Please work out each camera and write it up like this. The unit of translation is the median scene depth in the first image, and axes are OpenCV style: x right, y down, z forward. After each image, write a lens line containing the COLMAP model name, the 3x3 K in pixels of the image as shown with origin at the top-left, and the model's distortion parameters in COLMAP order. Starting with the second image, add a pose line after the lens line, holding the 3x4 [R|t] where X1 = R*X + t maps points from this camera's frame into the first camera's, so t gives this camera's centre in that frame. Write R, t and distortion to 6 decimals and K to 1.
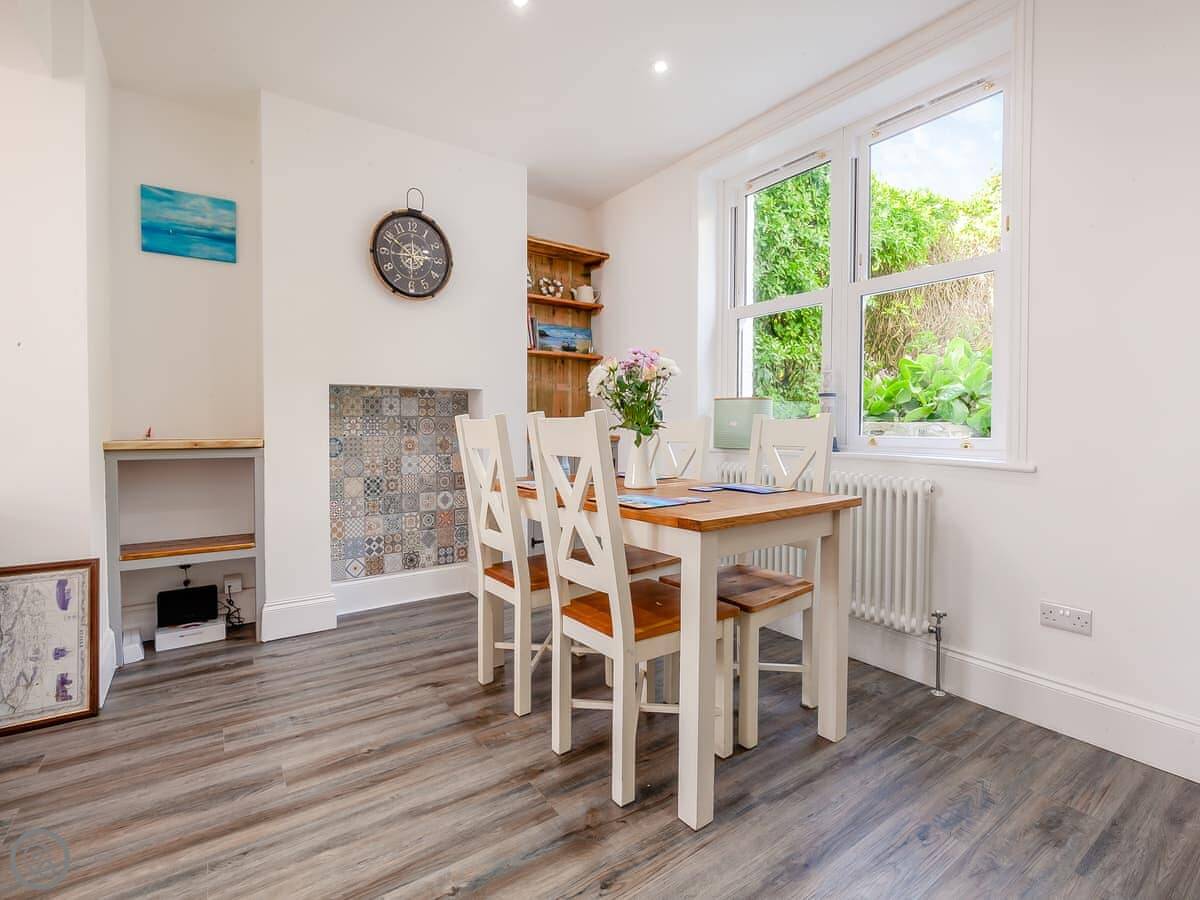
lens RADIAL K [[538.9, 0, 616.6], [0, 538.9, 432.5], [0, 0, 1]] dist [-0.002181, -0.000274]
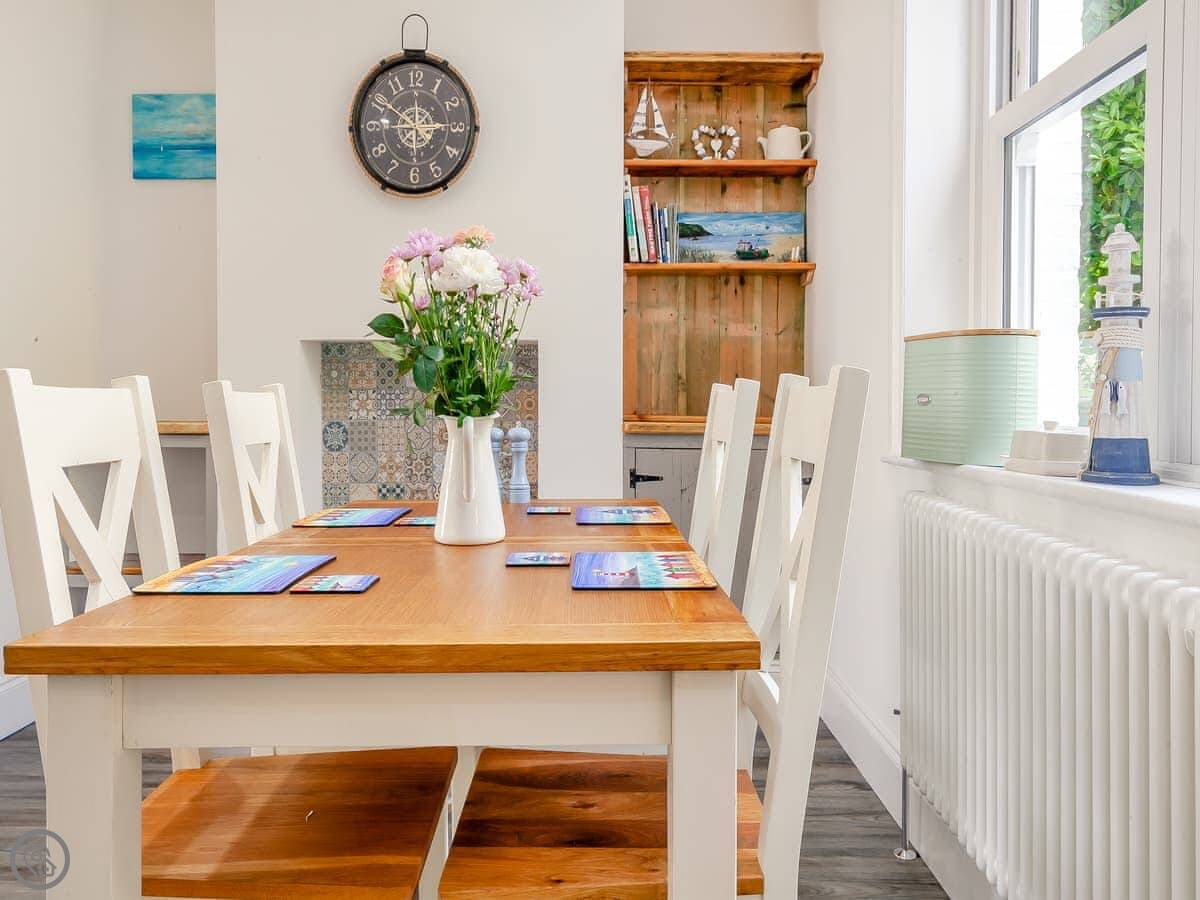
lens RADIAL K [[886.1, 0, 617.3], [0, 886.1, 408.0], [0, 0, 1]] dist [0.000354, 0.001070]
pose [[0.823048, 0.006025, -0.567940, 0.371165], [-0.008254, 0.999965, -0.001354, -0.008328], [0.567912, 0.005802, 0.823069, 0.294817]]
